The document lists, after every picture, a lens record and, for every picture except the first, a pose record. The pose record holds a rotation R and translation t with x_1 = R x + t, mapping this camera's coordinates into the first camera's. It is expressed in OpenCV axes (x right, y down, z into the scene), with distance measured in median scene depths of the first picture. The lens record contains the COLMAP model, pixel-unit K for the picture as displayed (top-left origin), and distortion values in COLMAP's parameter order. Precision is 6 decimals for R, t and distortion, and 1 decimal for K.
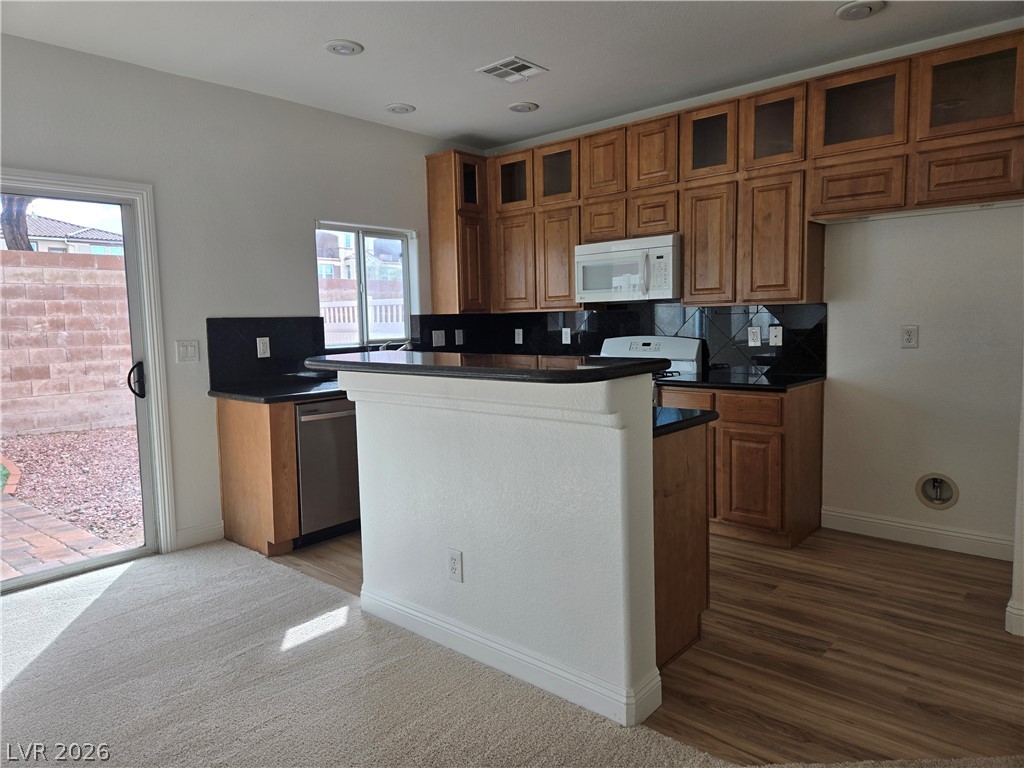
lens RADIAL K [[682.6, 0, 511.5], [0, 682.6, 378.7], [0, 0, 1]] dist [0.036554, -0.006296]
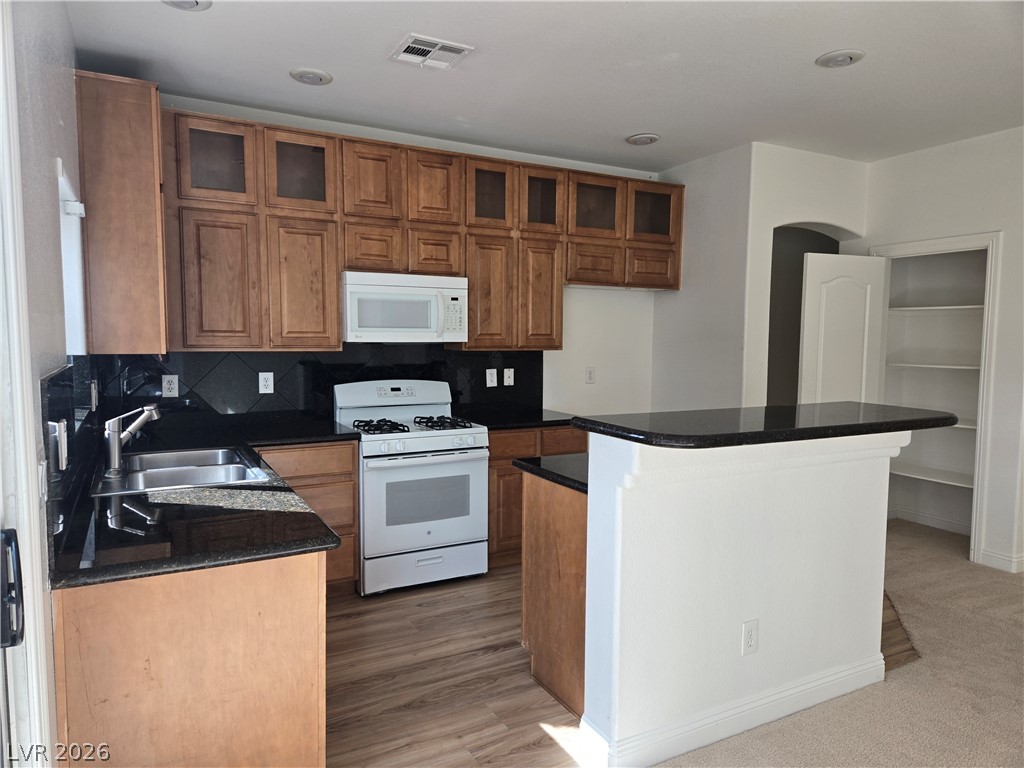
lens RADIAL K [[682.6, 0, 511.3], [0, 682.6, 392.3], [0, 0, 1]] dist [0.036554, -0.006296]
pose [[0.343142, -0.050193, 0.937942, -0.675256], [0.066901, 0.997341, 0.028896, -0.069855], [-0.936898, 0.052834, 0.345587, 0.609361]]
